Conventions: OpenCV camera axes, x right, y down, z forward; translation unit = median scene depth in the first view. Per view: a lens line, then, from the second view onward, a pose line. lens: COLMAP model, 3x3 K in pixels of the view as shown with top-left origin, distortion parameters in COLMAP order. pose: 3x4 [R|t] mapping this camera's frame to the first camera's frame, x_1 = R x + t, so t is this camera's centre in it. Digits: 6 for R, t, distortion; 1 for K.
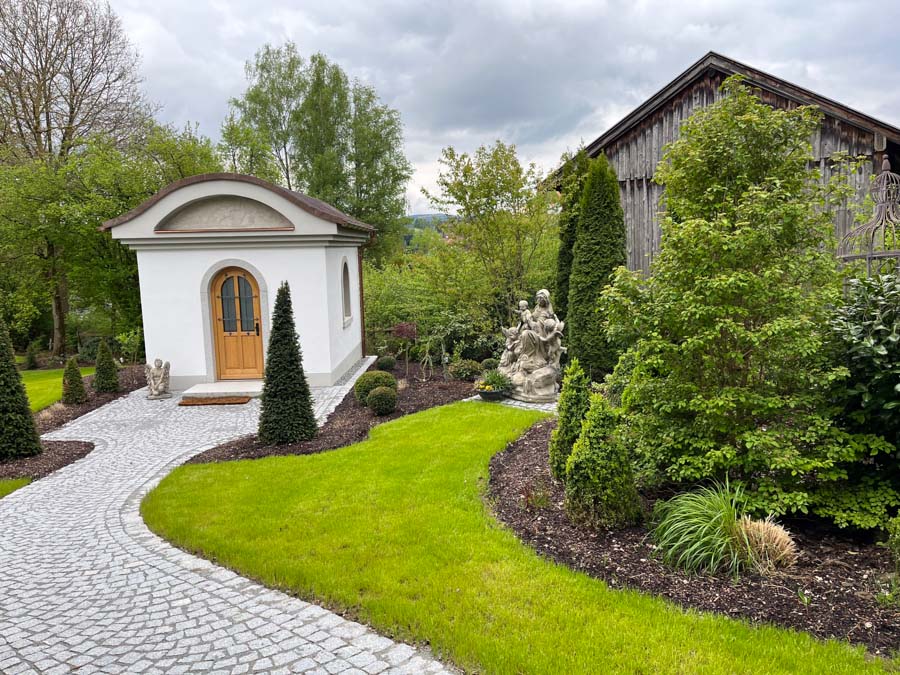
lens RADIAL K [[677.1, 0, 446.9], [0, 677.1, 338.4], [0, 0, 1]] dist [0.054357, -0.059528]
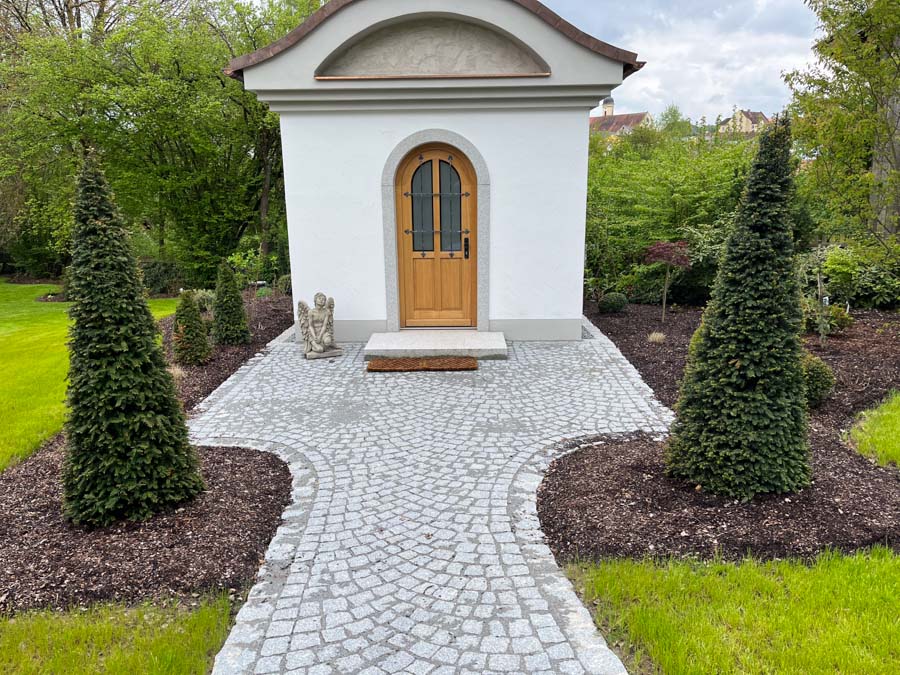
lens RADIAL K [[677.1, 0, 456.4], [0, 677.1, 336.1], [0, 0, 1]] dist [0.054357, -0.059528]
pose [[0.999876, 0.013307, -0.008403, -0.281252], [-0.012463, 0.995539, 0.093524, 0.009338], [0.009610, -0.093407, 0.995582, 0.368745]]
